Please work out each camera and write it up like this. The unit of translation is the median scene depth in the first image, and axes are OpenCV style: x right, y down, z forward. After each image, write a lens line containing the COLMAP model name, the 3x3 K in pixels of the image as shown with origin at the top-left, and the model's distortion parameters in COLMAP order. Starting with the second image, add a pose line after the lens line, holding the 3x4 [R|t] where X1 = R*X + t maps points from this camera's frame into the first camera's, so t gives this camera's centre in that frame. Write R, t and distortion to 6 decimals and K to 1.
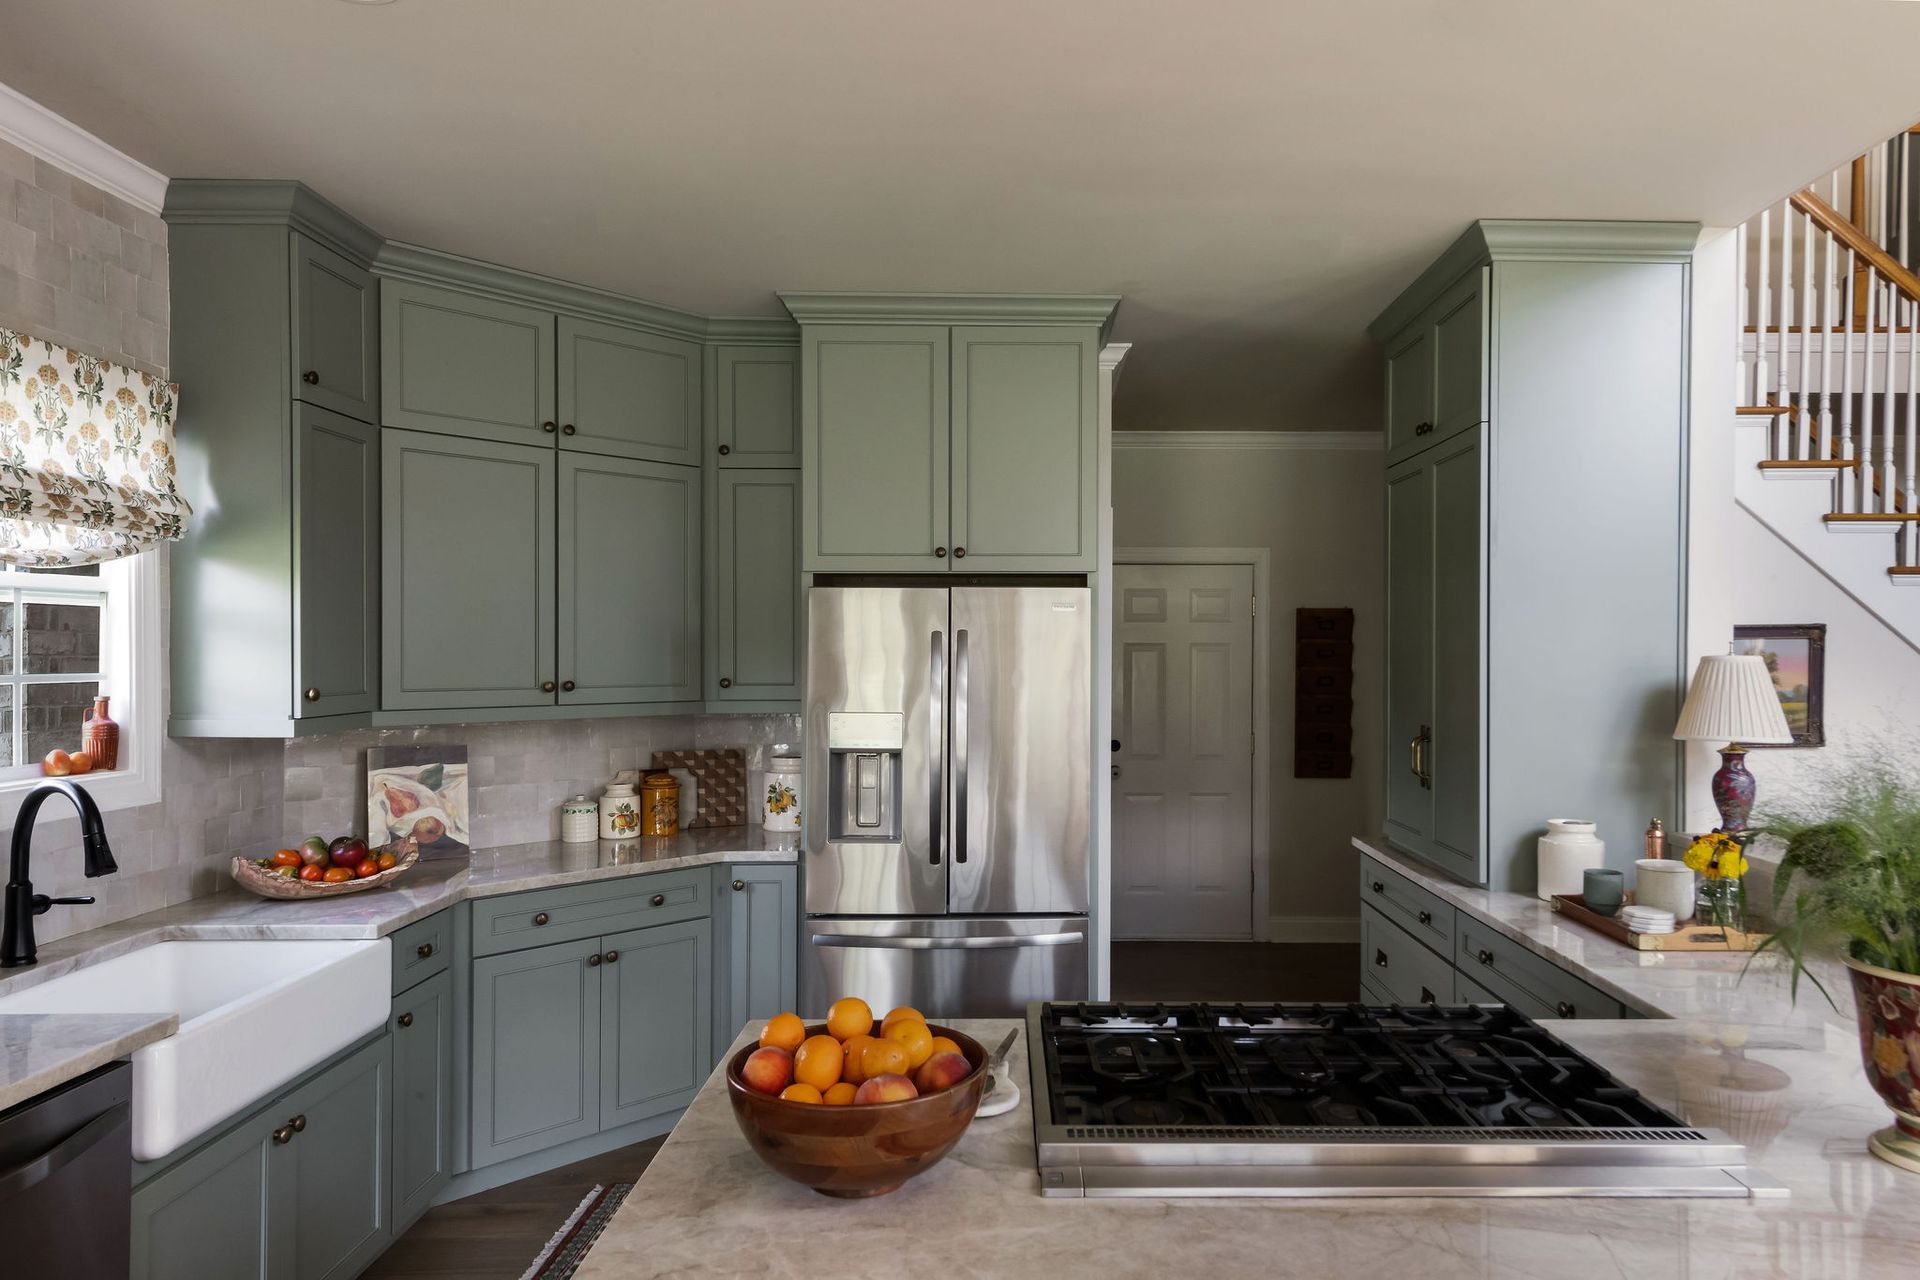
lens RADIAL K [[1196.7, 0, 963.1], [0, 1196.7, 655.4], [0, 0, 1]] dist [0.022775, 0.004955]
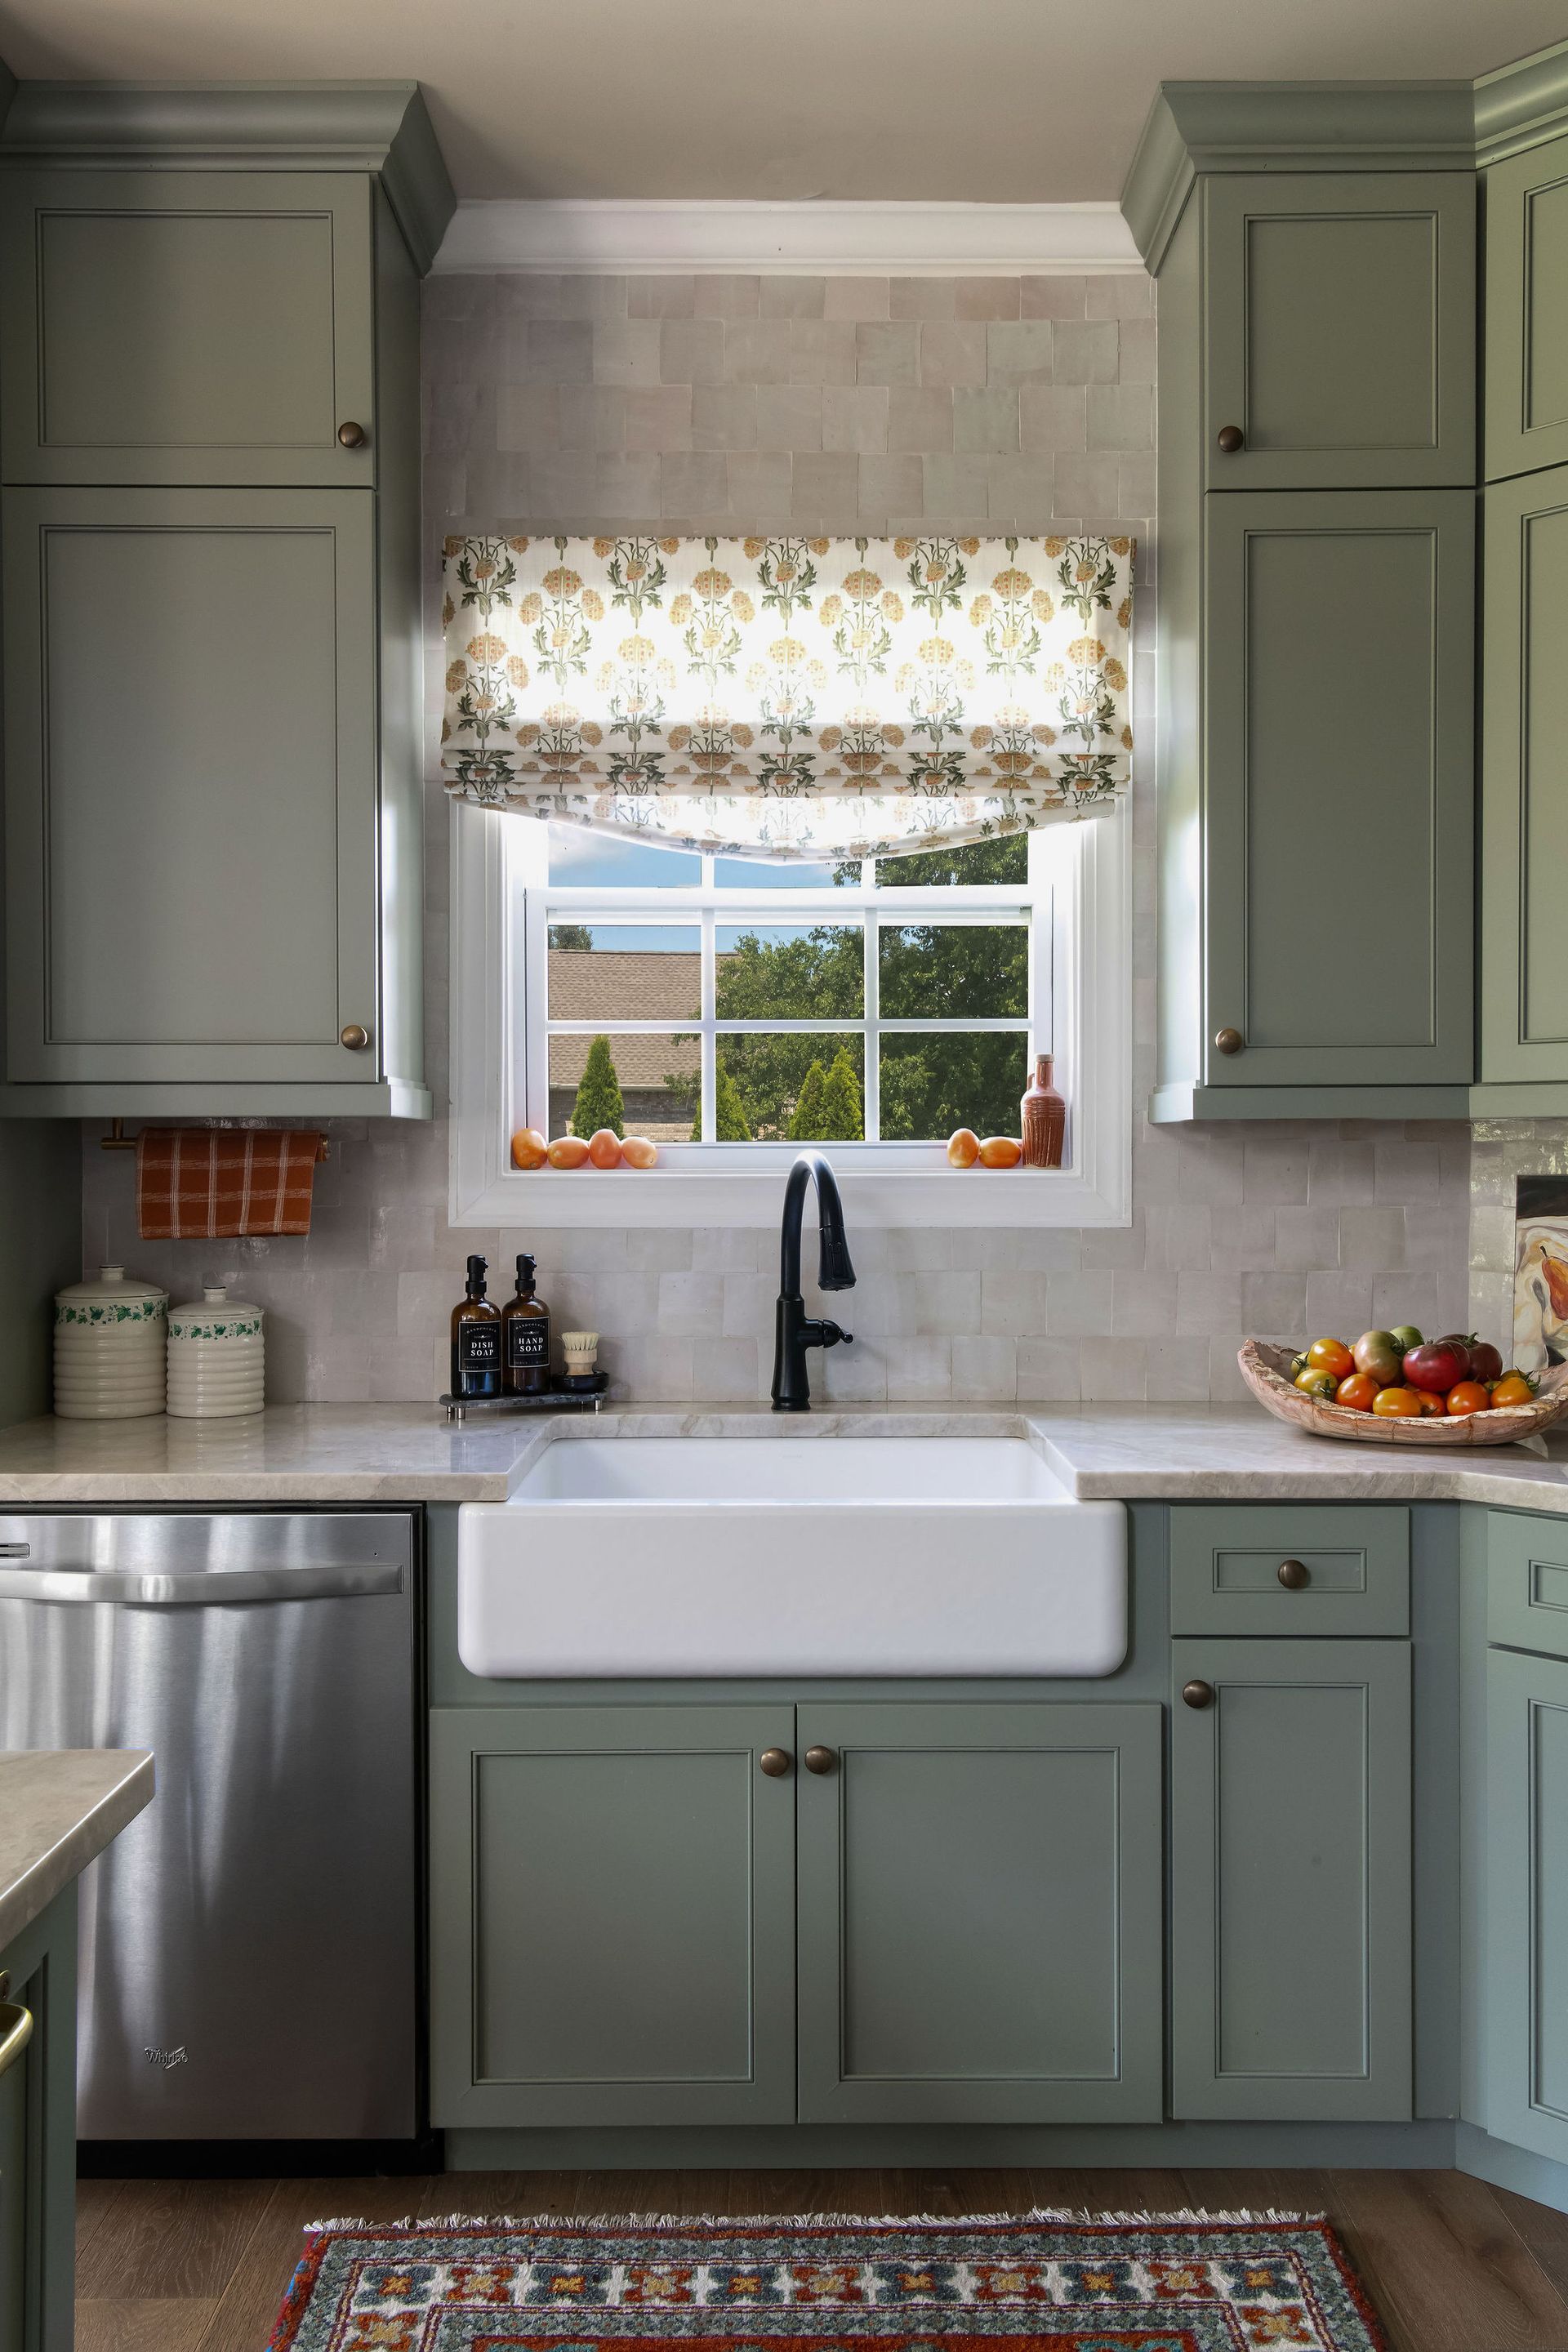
lens RADIAL K [[1851.7, 0, 778.9], [0, 1851.7, 1177.6], [0, 0, 1]] dist [0.001178, 0.008489]
pose [[0.039547, 0.015633, -0.999095, 0.284150], [0.000617, 0.999877, 0.015670, 0.084301], [0.999218, -0.001236, 0.039533, 0.819563]]
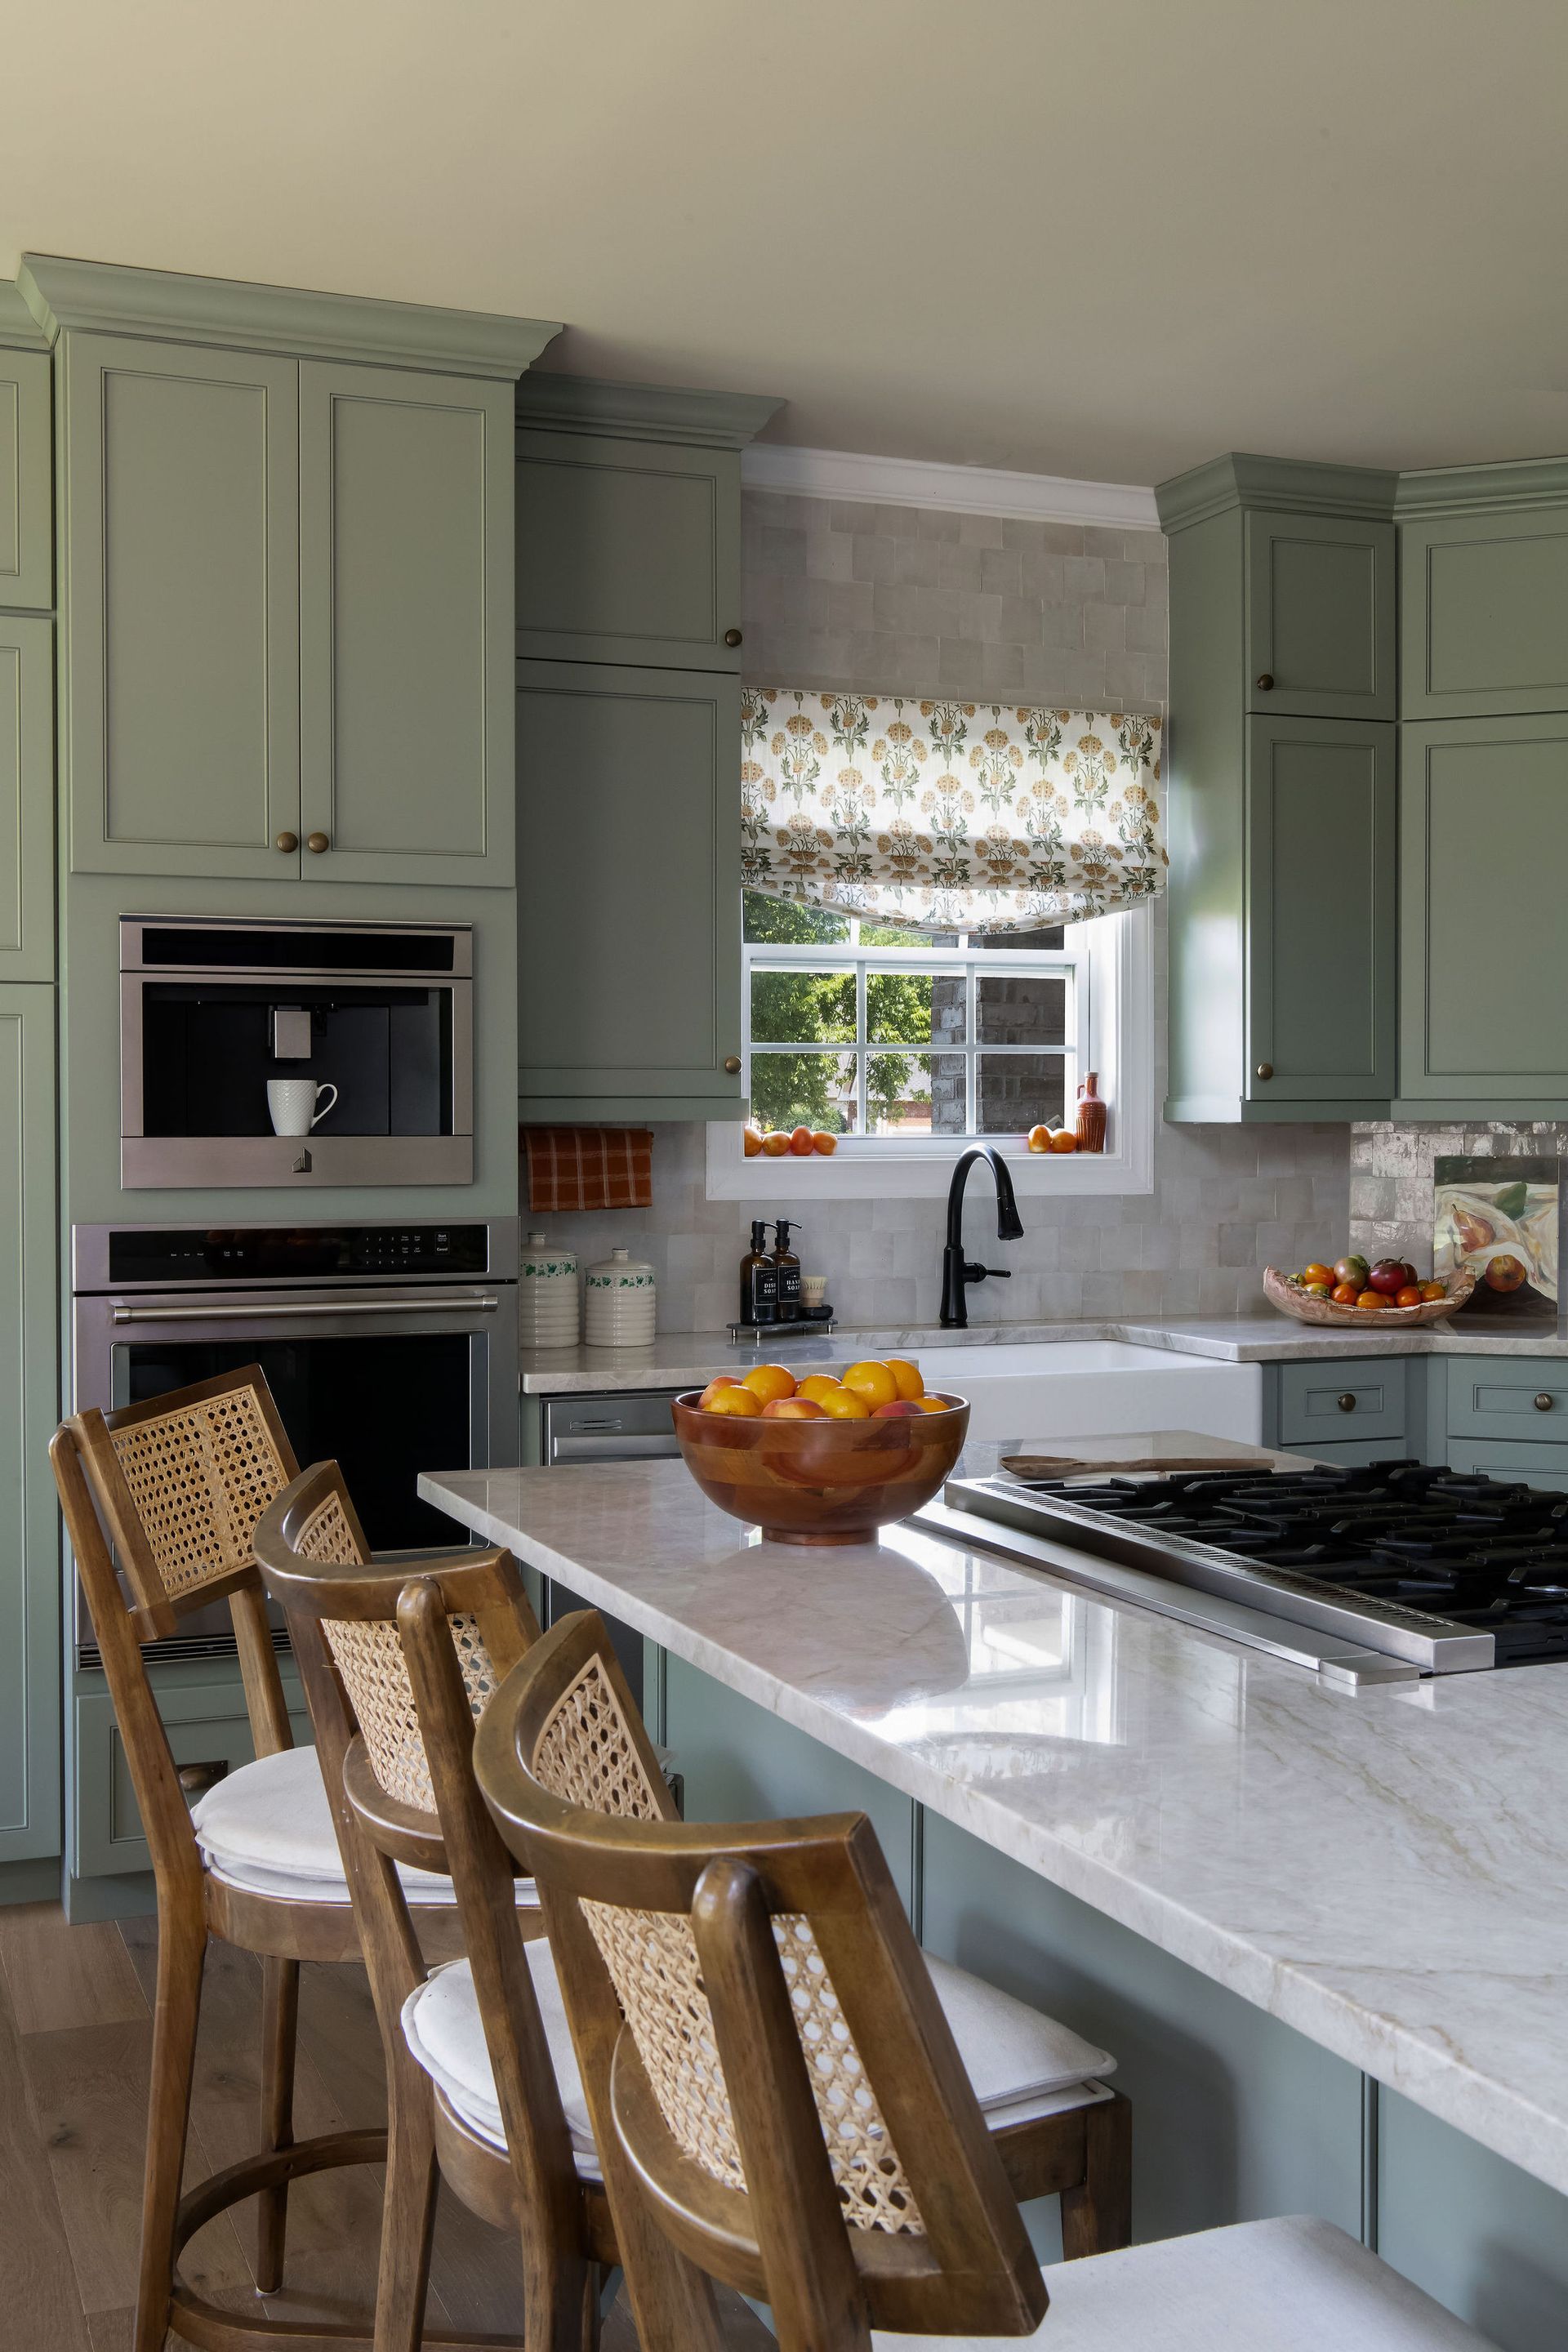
lens RADIAL K [[2280.4, 0, 789.4], [0, 2280.4, 1184.2], [0, 0, 1]] dist [-0.075032, 0.000000]
pose [[0.392305, 0.031991, -0.919279, 0.795960], [-0.000317, 0.999400, 0.034643, 0.058724], [0.919835, -0.013299, 0.392080, 0.108709]]
